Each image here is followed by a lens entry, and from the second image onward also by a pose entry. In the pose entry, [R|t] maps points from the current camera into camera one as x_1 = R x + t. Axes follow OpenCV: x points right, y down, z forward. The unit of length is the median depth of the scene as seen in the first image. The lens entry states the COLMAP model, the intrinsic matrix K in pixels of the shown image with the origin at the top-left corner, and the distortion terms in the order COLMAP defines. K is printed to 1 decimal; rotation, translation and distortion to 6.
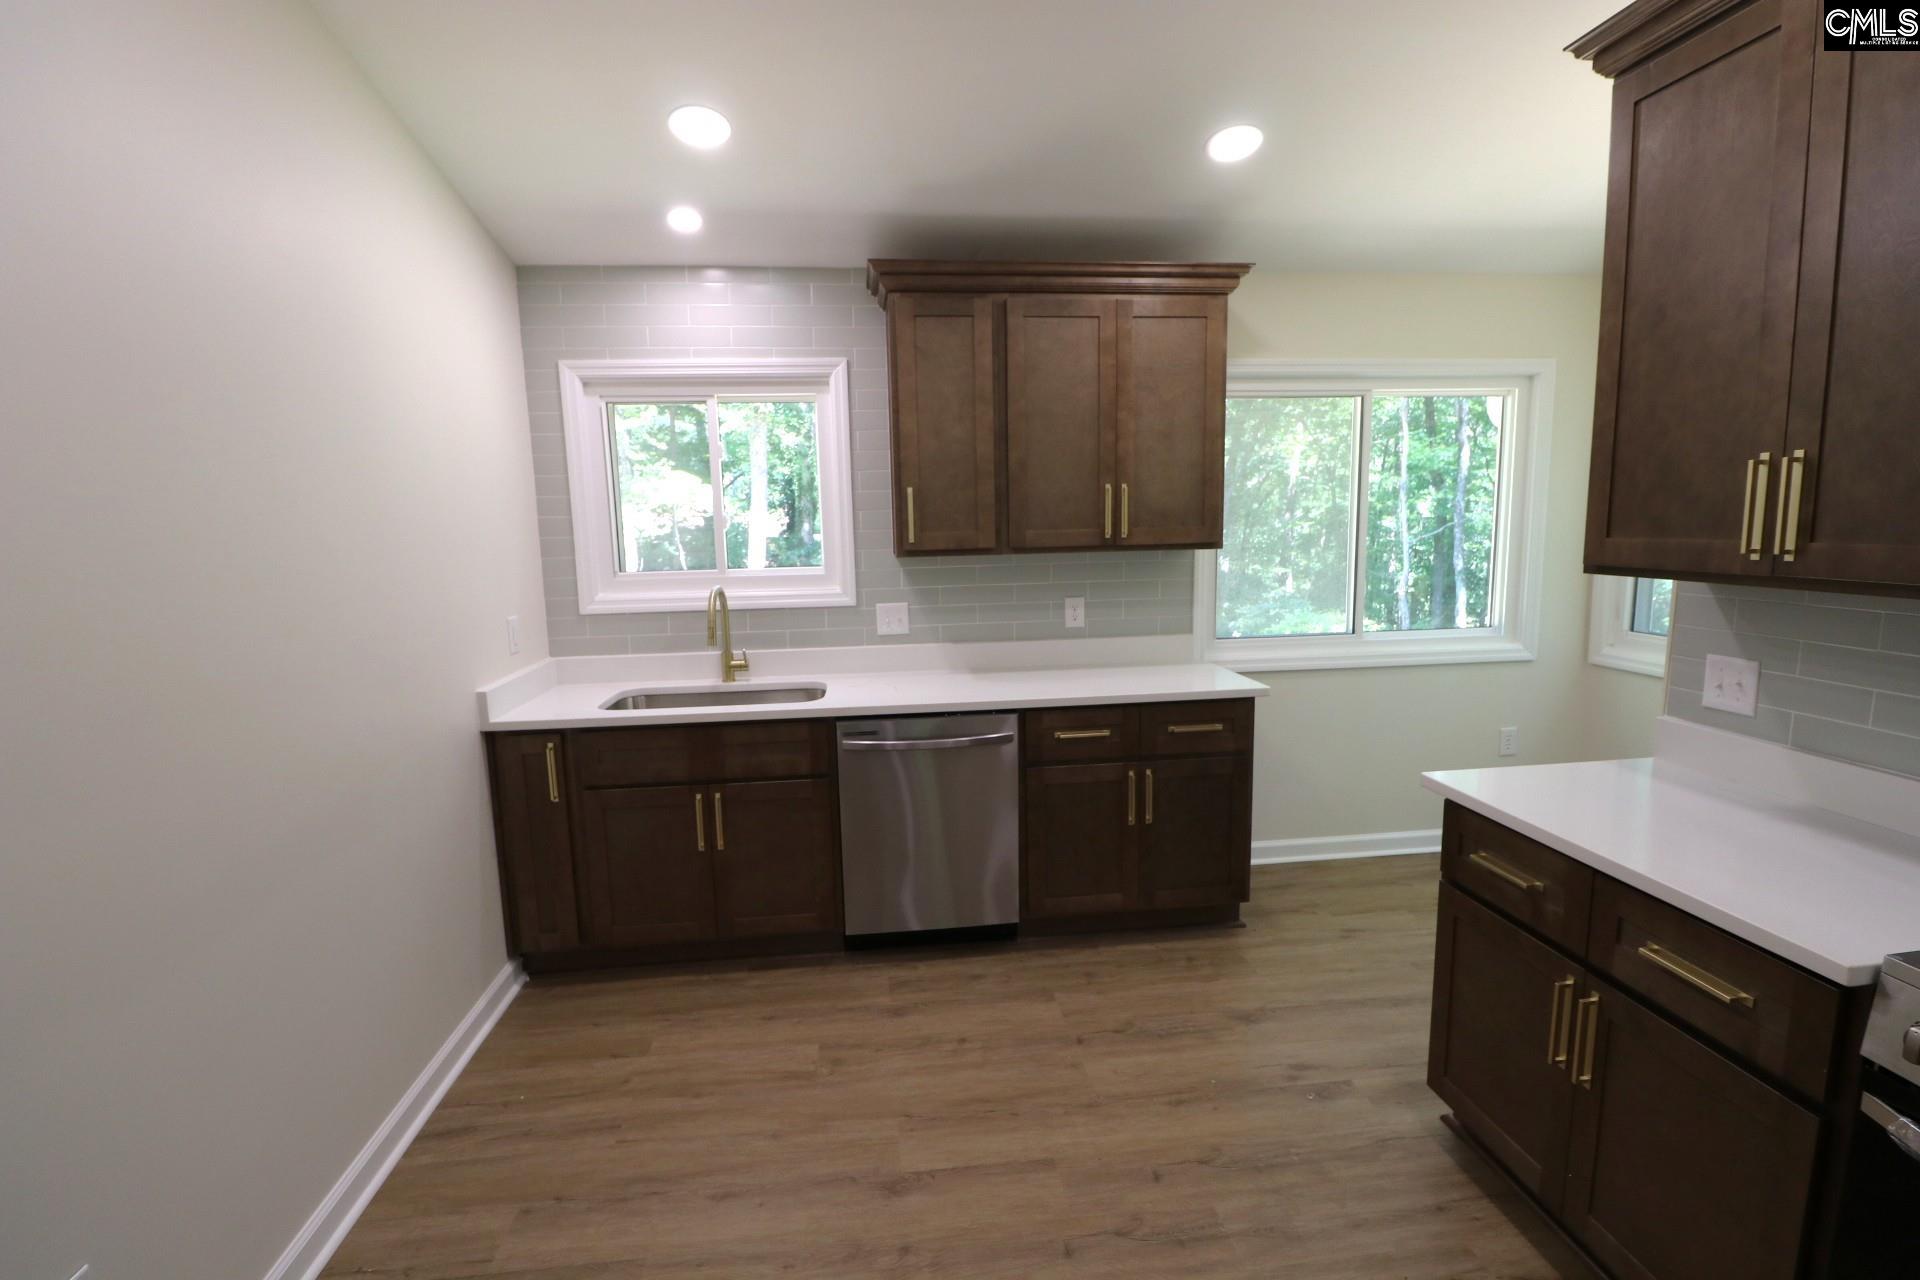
lens RADIAL K [[887.7, 0, 960.9], [0, 887.7, 644.2], [0, 0, 1]] dist [-0.000837, -0.012243]
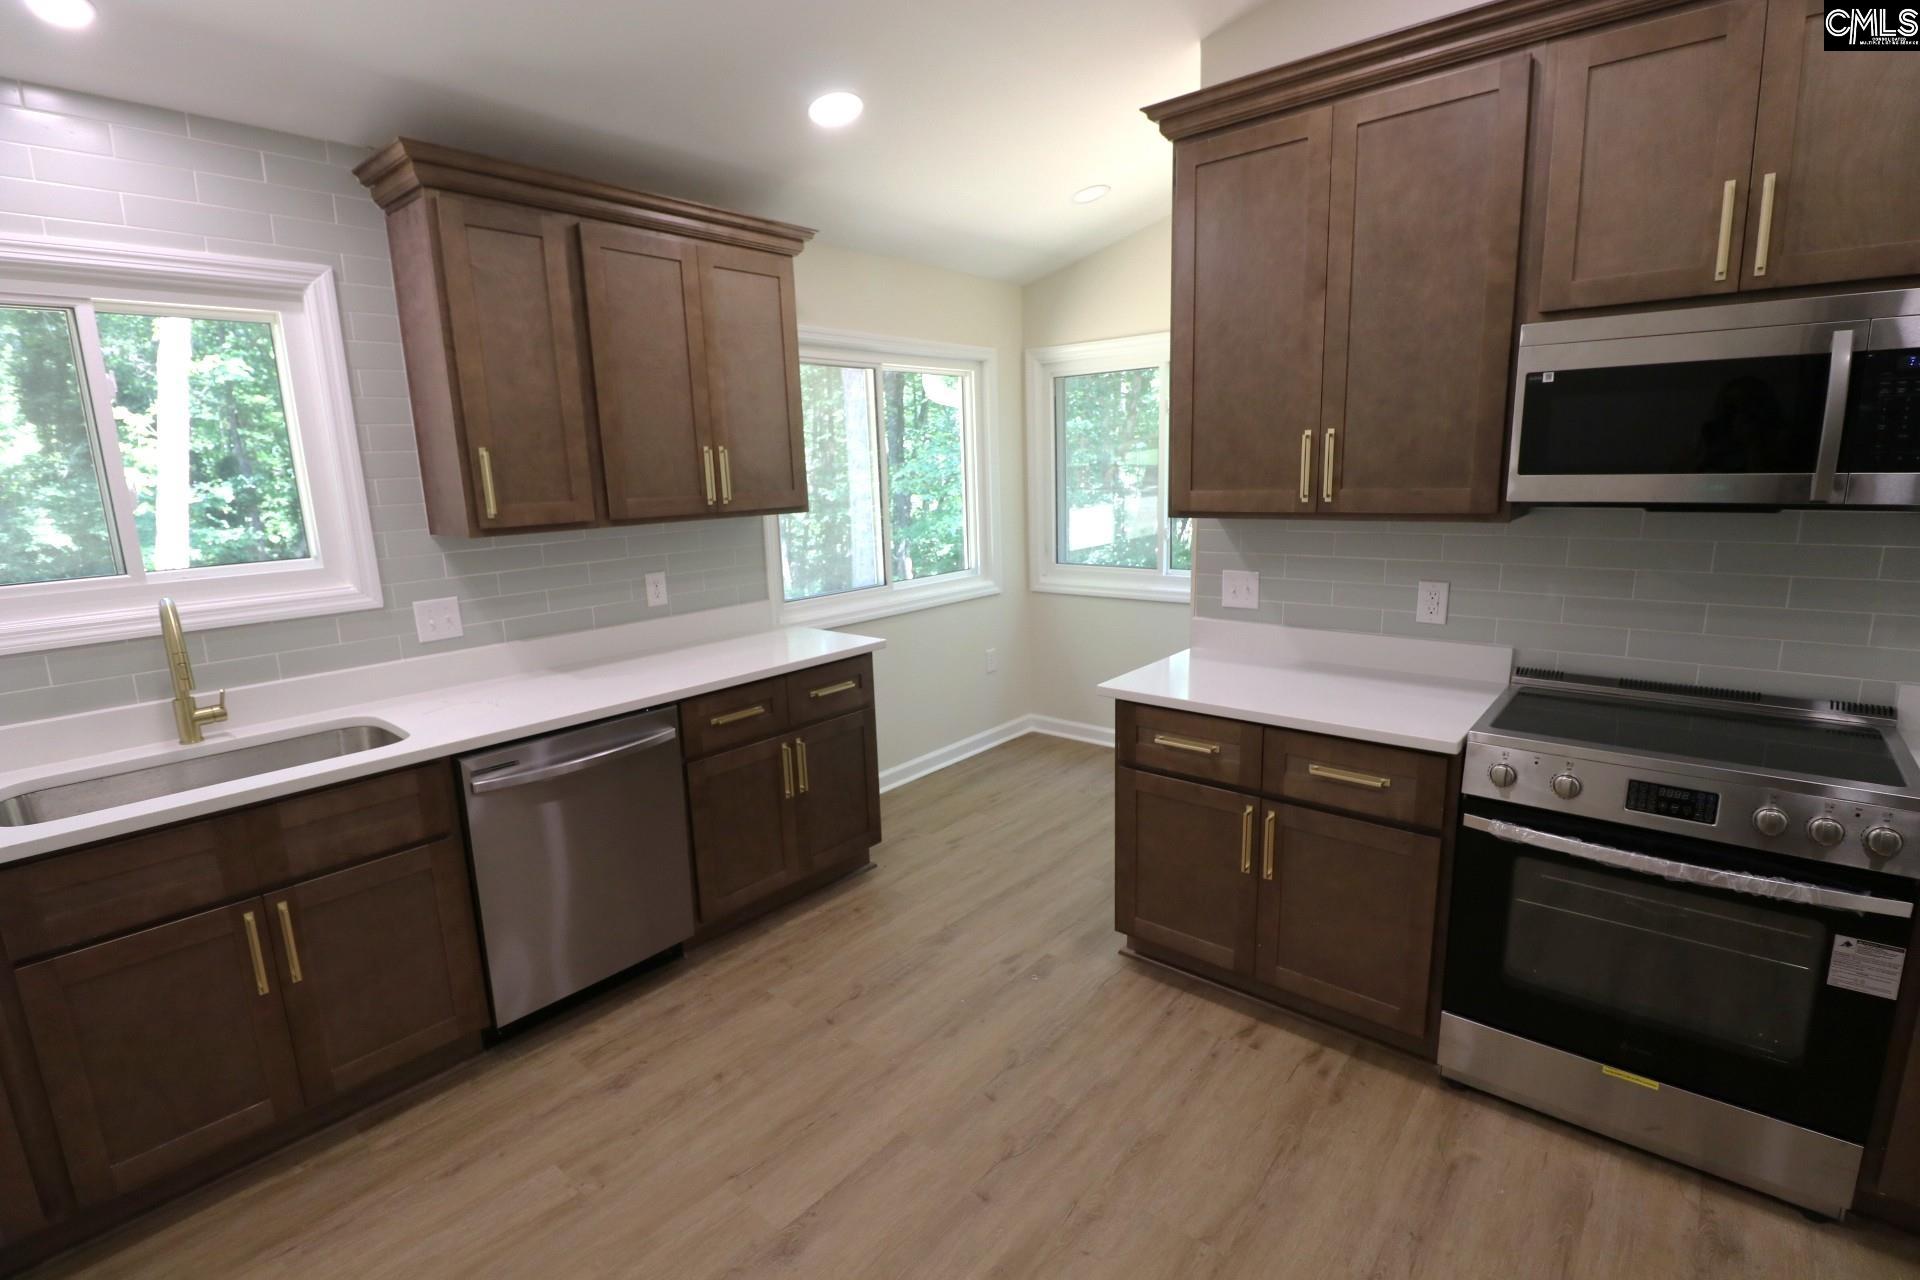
lens RADIAL K [[889.7, 0, 958.2], [0, 889.7, 640.6], [0, 0, 1]] dist [-0.000169, -0.013147]
pose [[0.731473, -0.132764, 0.668820, -0.312993], [0.110321, 0.990982, 0.076058, -0.022851], [-0.672886, 0.018151, 0.739523, 0.151212]]
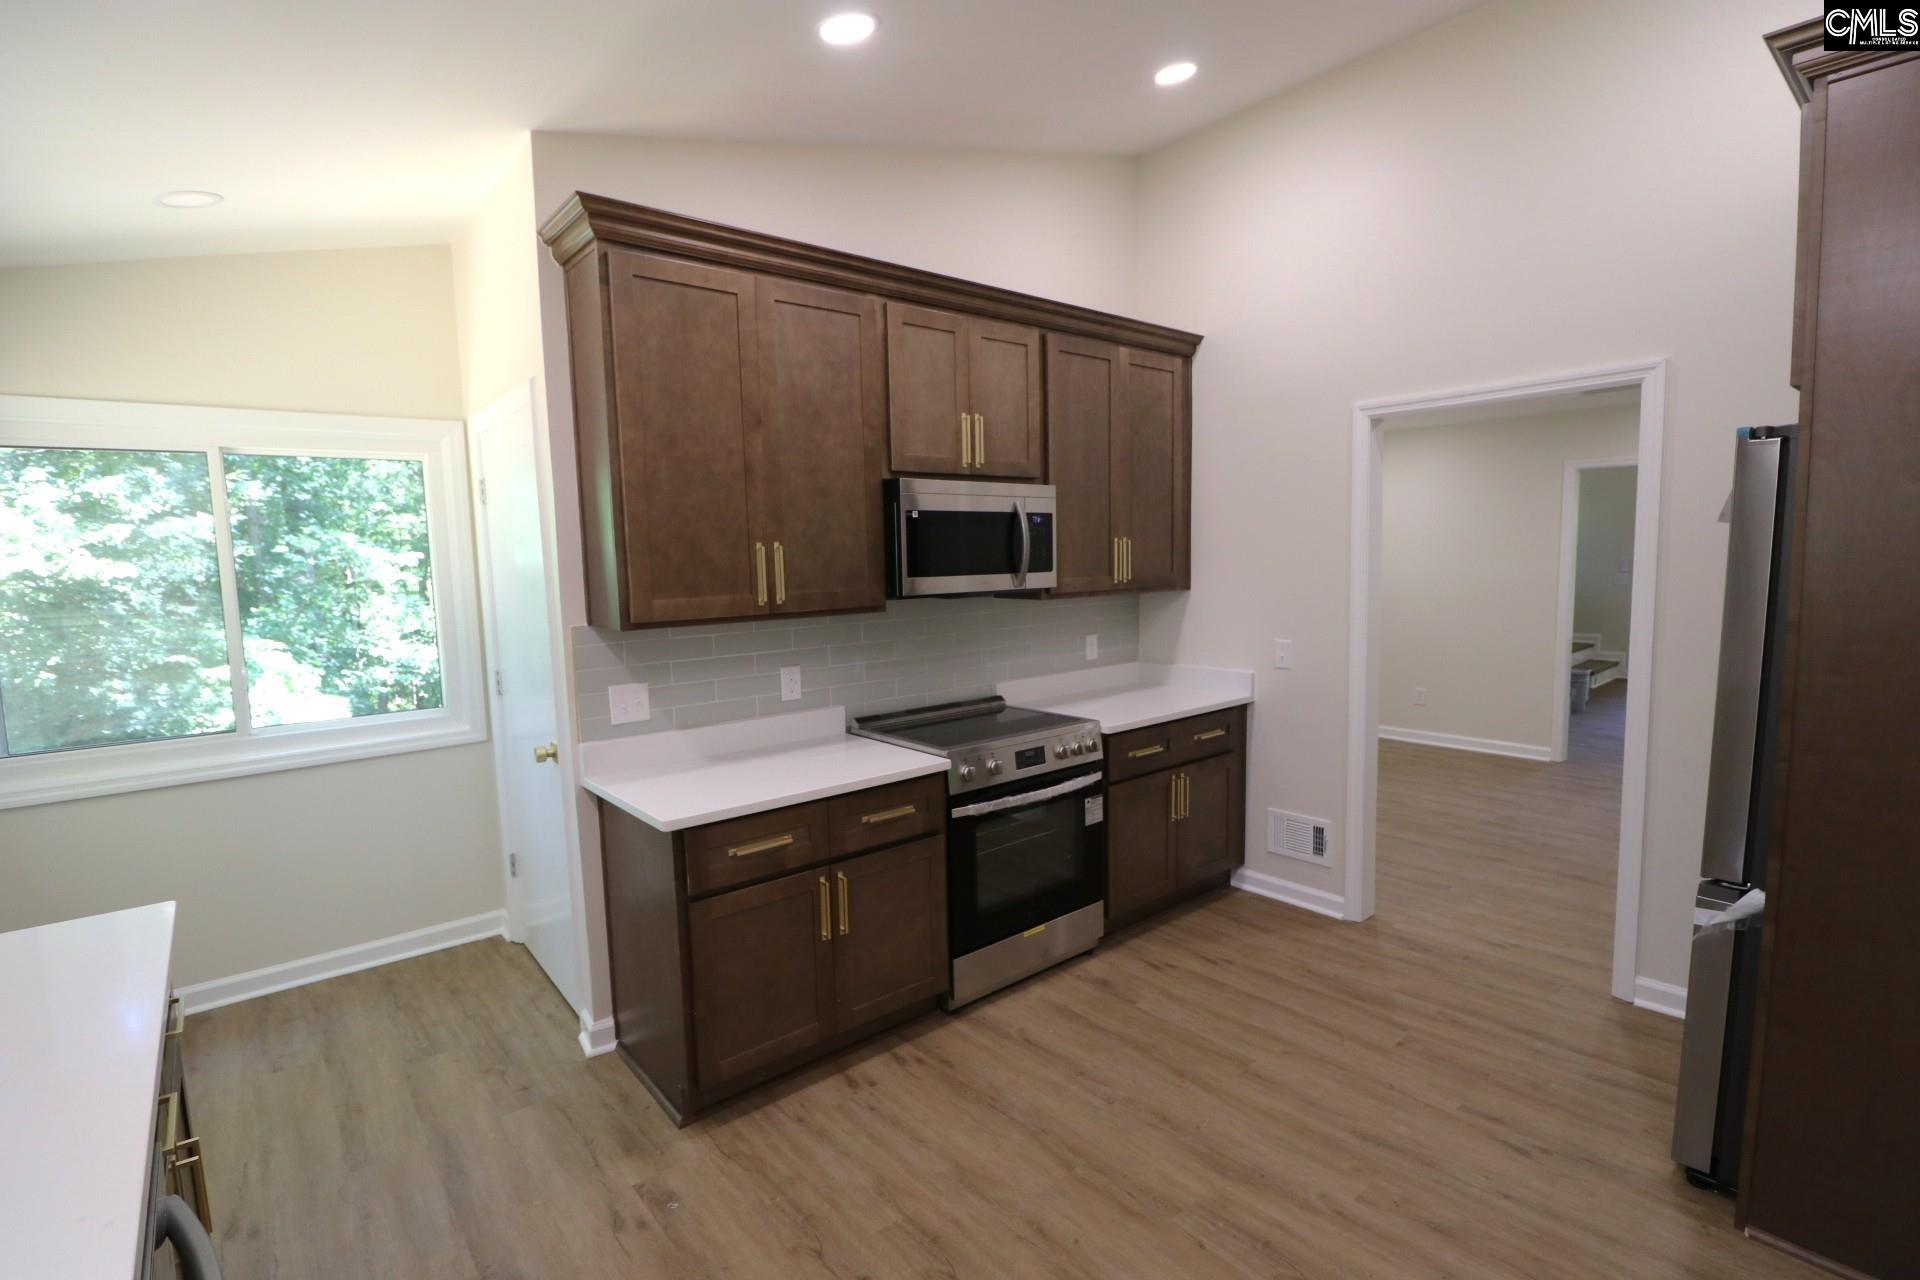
lens RADIAL K [[894.6, 0, 956.5], [0, 894.6, 645.5], [0, 0, 1]] dist [0.000482, -0.012263]
pose [[-0.548672, -0.048257, 0.834644, -0.403736], [0.154256, 0.975349, 0.157796, -0.126876], [-0.821684, 0.215327, -0.527702, 0.875528]]
